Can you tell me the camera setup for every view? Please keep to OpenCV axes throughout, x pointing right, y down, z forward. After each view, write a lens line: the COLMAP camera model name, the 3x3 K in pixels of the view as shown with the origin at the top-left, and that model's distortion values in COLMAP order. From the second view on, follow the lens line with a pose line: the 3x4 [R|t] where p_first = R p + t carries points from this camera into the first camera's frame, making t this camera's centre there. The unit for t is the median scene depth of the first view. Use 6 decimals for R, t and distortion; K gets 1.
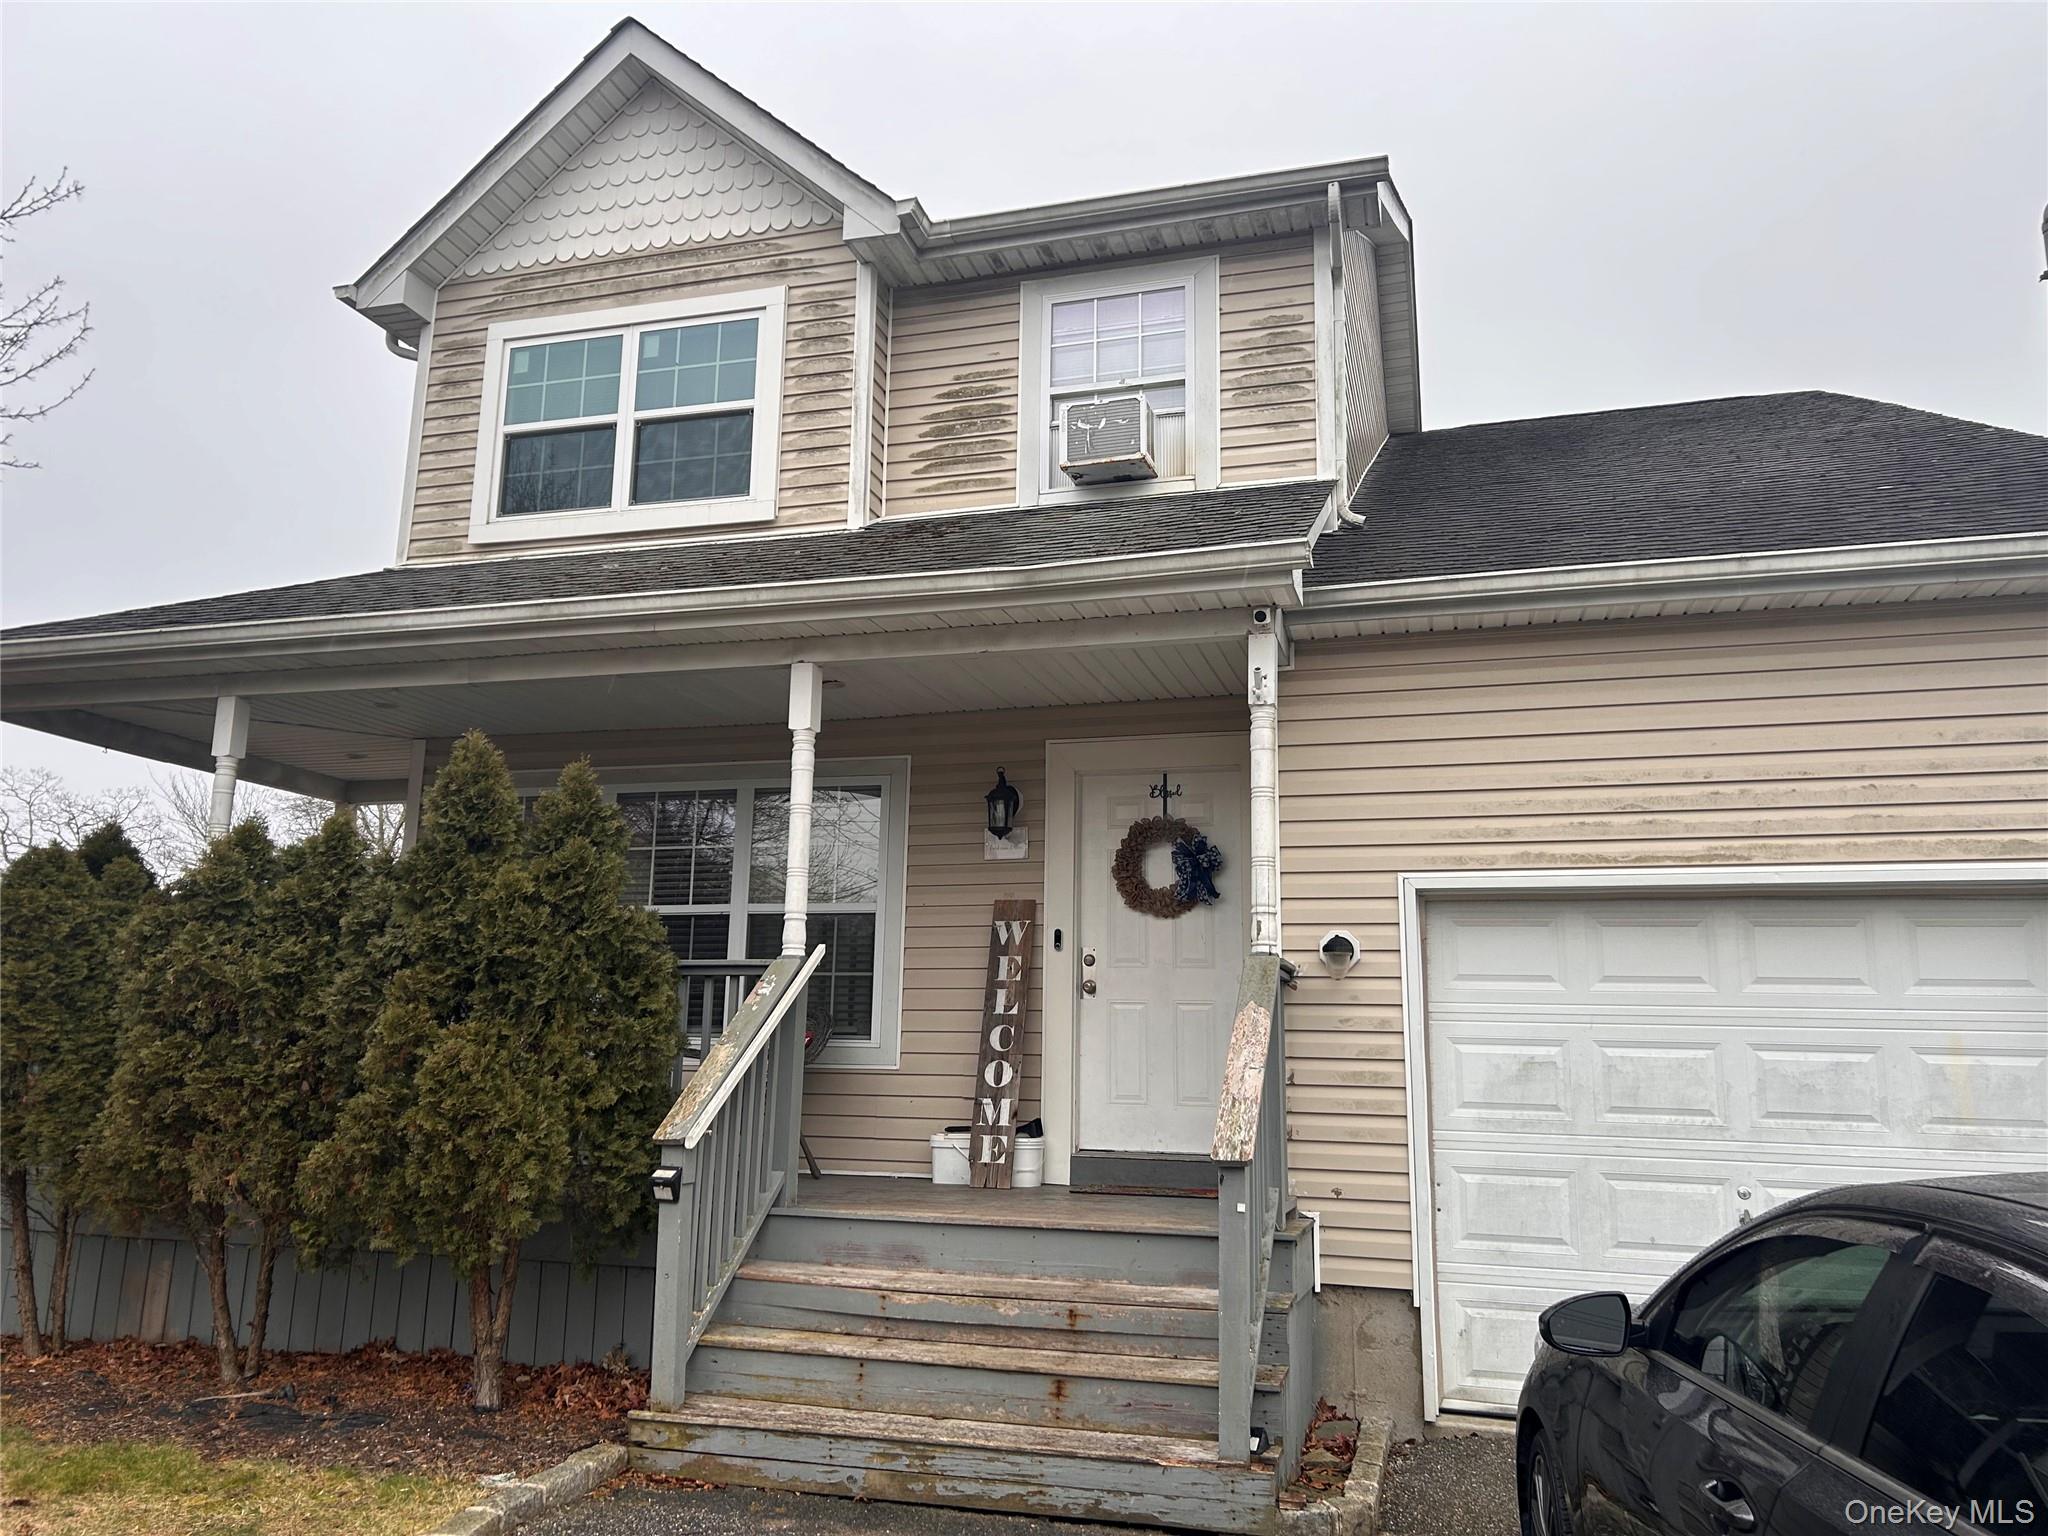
lens RADIAL K [[1551.2, 0, 1010.6], [0, 1551.2, 738.0], [0, 0, 1]] dist [0.042931, -0.048825]
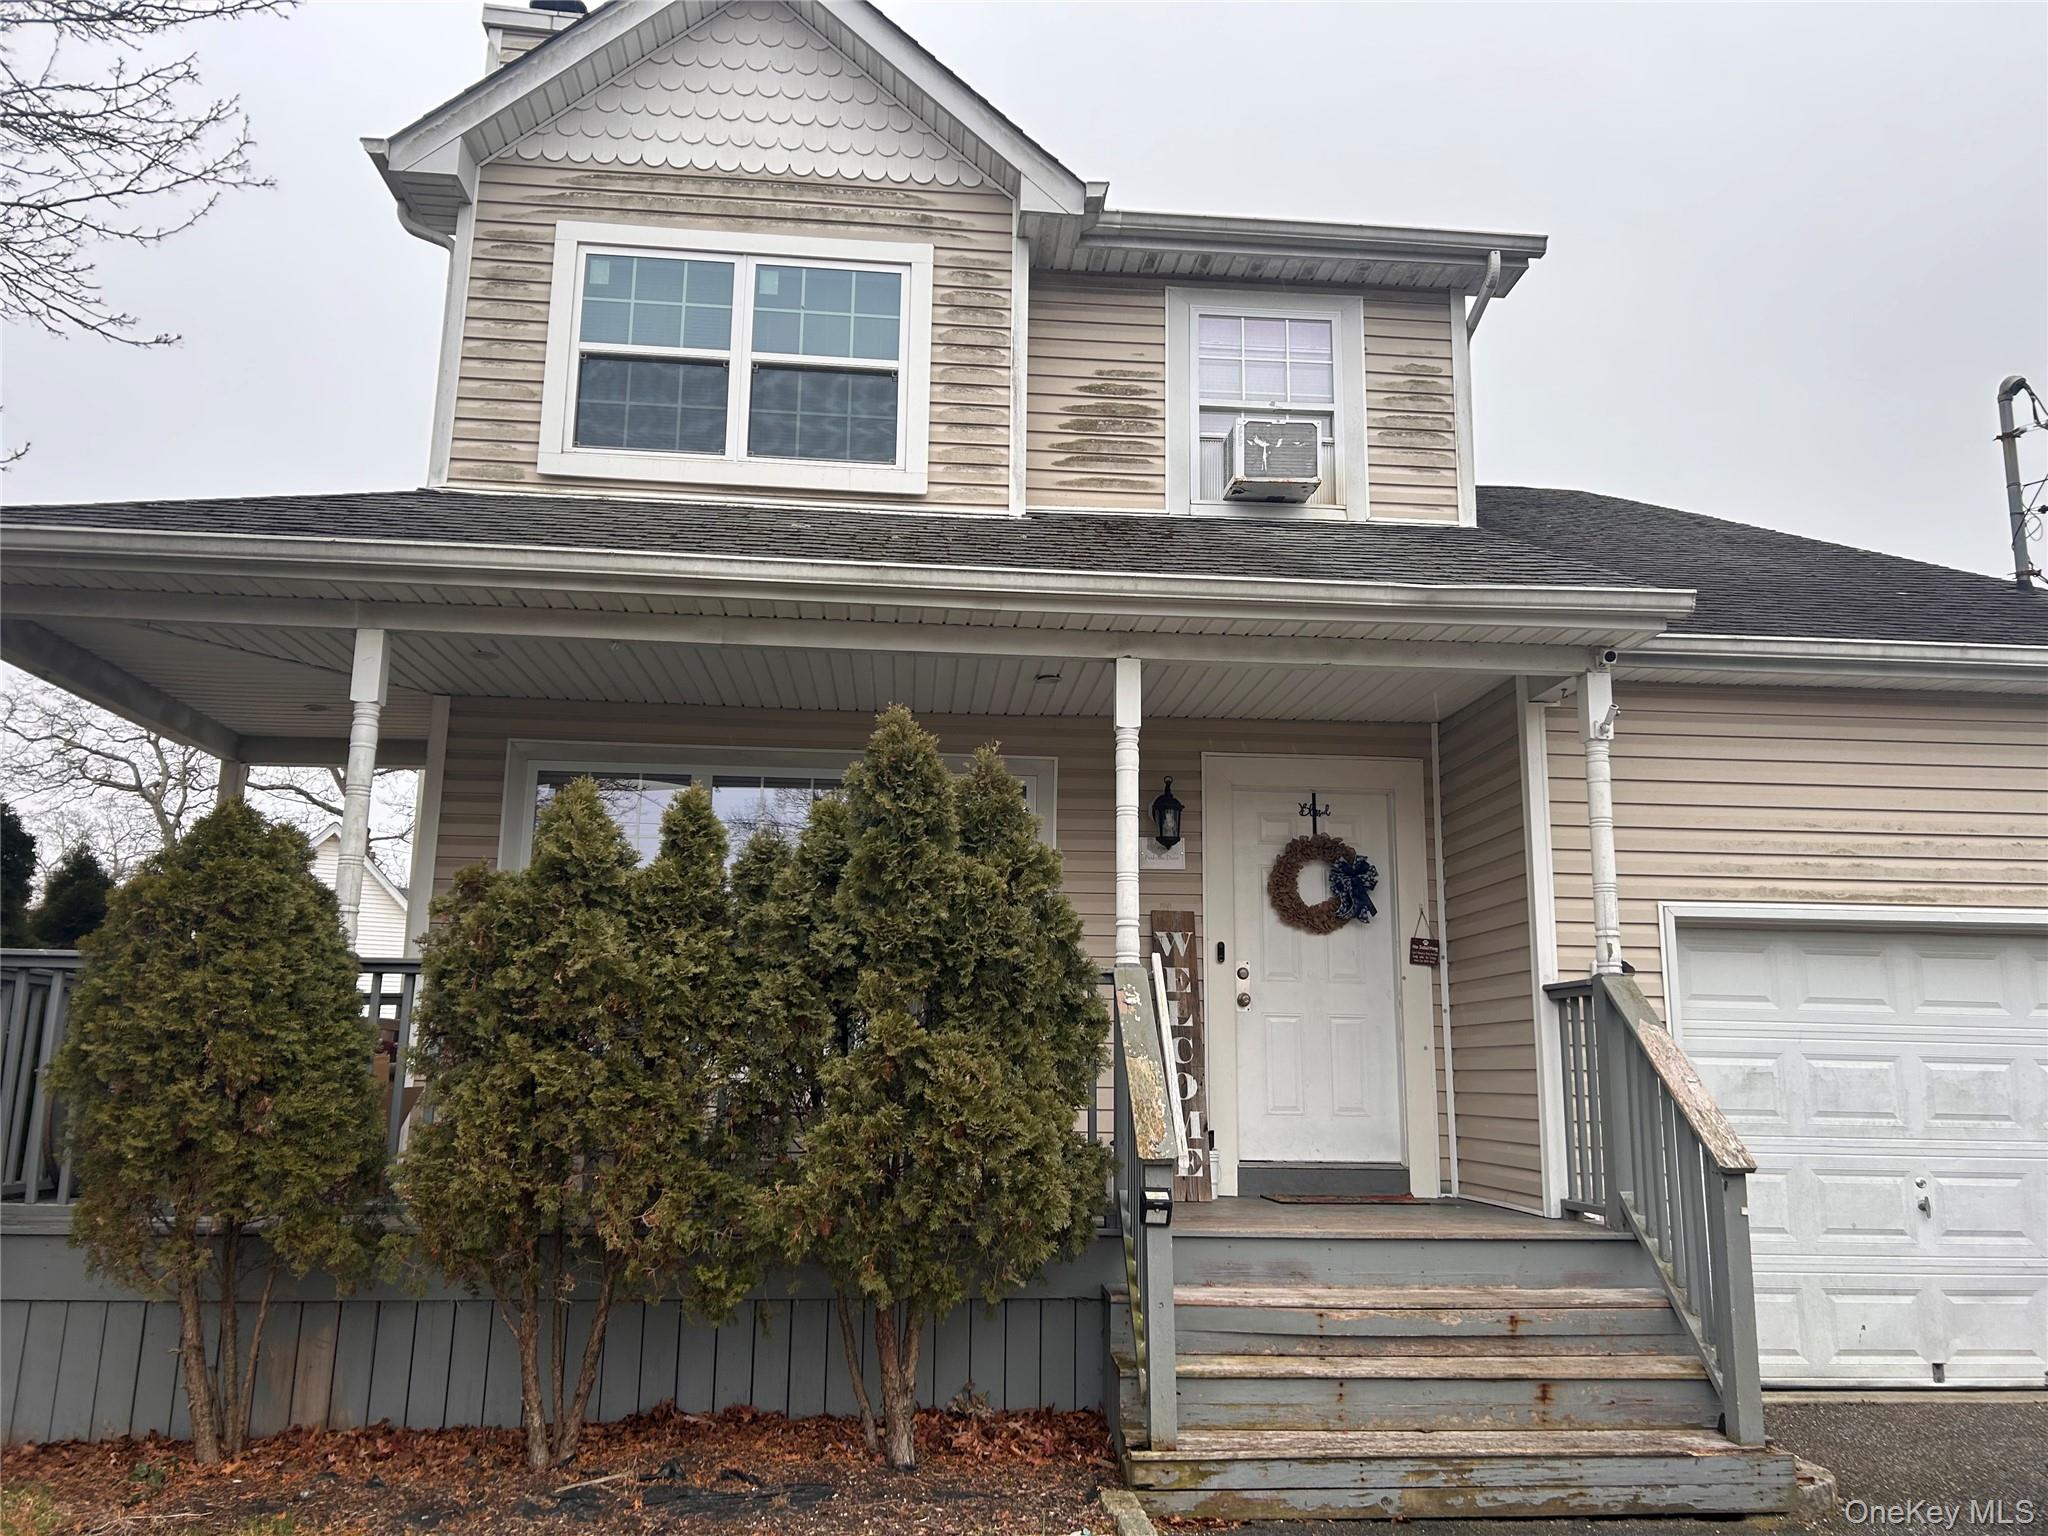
lens RADIAL K [[1551.2, 0, 1021.9], [0, 1551.2, 758.7], [0, 0, 1]] dist [0.042931, -0.048825]
pose [[0.927778, 0.068881, 0.366719, -0.523092], [-0.072015, 0.997390, -0.005147, 0.022497], [-0.366117, -0.021634, 0.930318, 0.132124]]
